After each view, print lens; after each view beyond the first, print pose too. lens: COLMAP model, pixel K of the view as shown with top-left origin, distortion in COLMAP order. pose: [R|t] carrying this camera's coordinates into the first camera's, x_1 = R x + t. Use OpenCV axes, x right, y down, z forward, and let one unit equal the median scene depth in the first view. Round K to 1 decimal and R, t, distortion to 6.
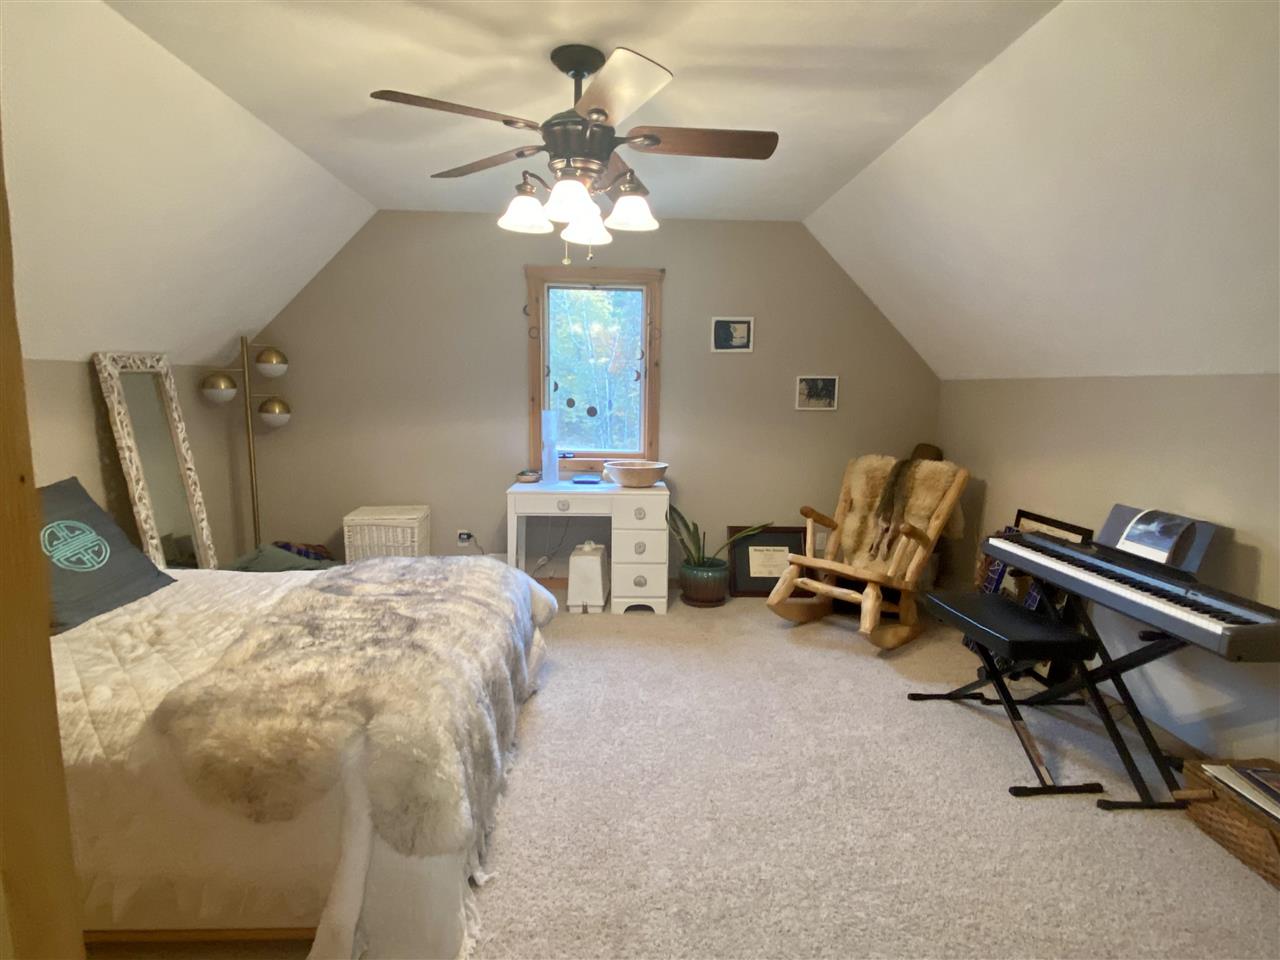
lens RADIAL K [[671.4, 0, 640.0], [0, 671.4, 482.3], [0, 0, 1]] dist [0.022957, -0.000427]
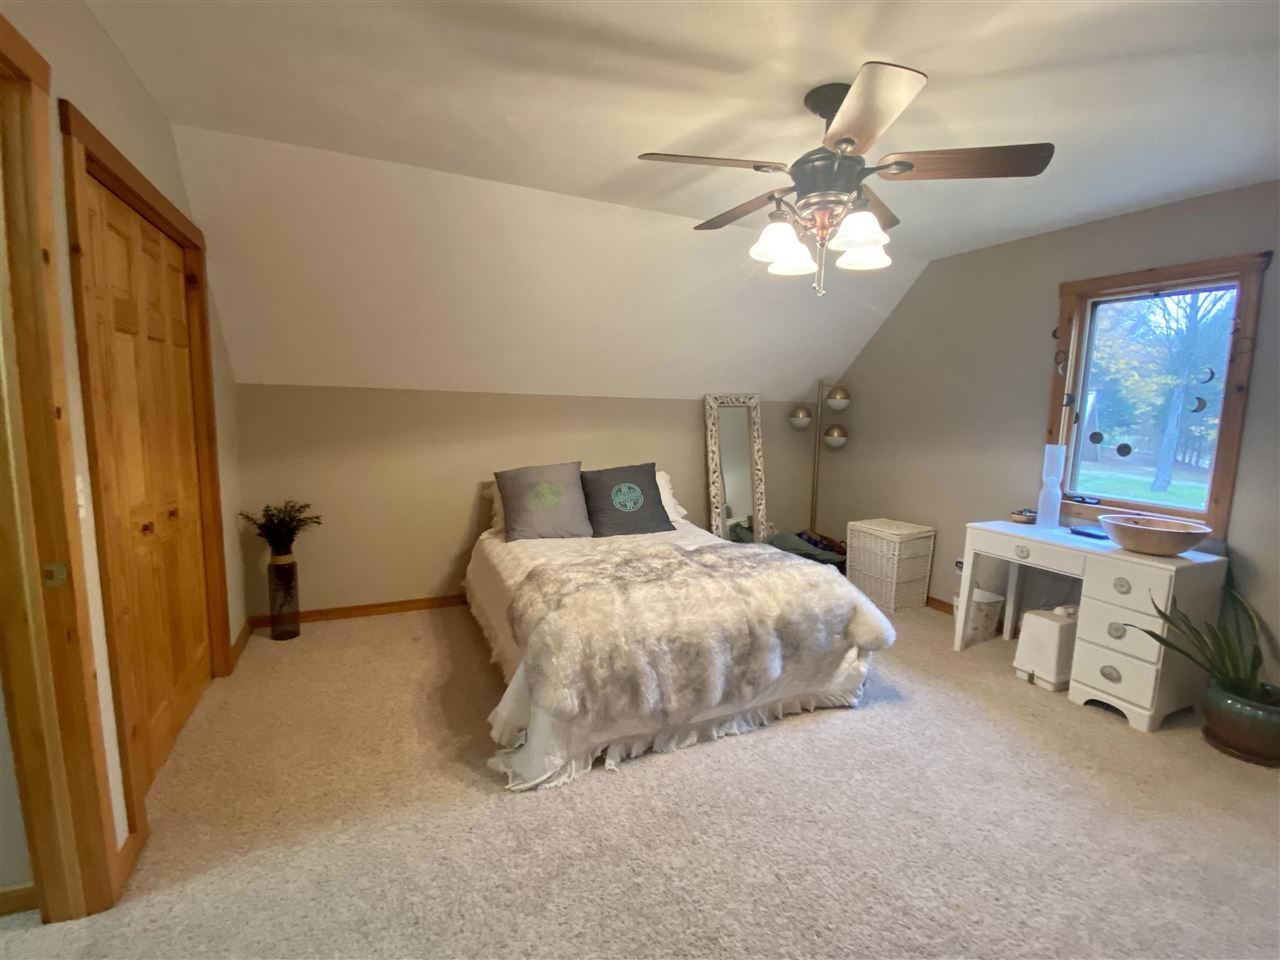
lens RADIAL K [[560.8, 0, 640.3], [0, 560.8, 477.9], [0, 0, 1]] dist [-0.002170, -0.000490]
pose [[0.393325, 0.106430, -0.913219, 0.376540], [-0.146392, 0.987855, 0.052078, -0.028280], [0.907670, 0.113205, 0.404128, 0.260926]]
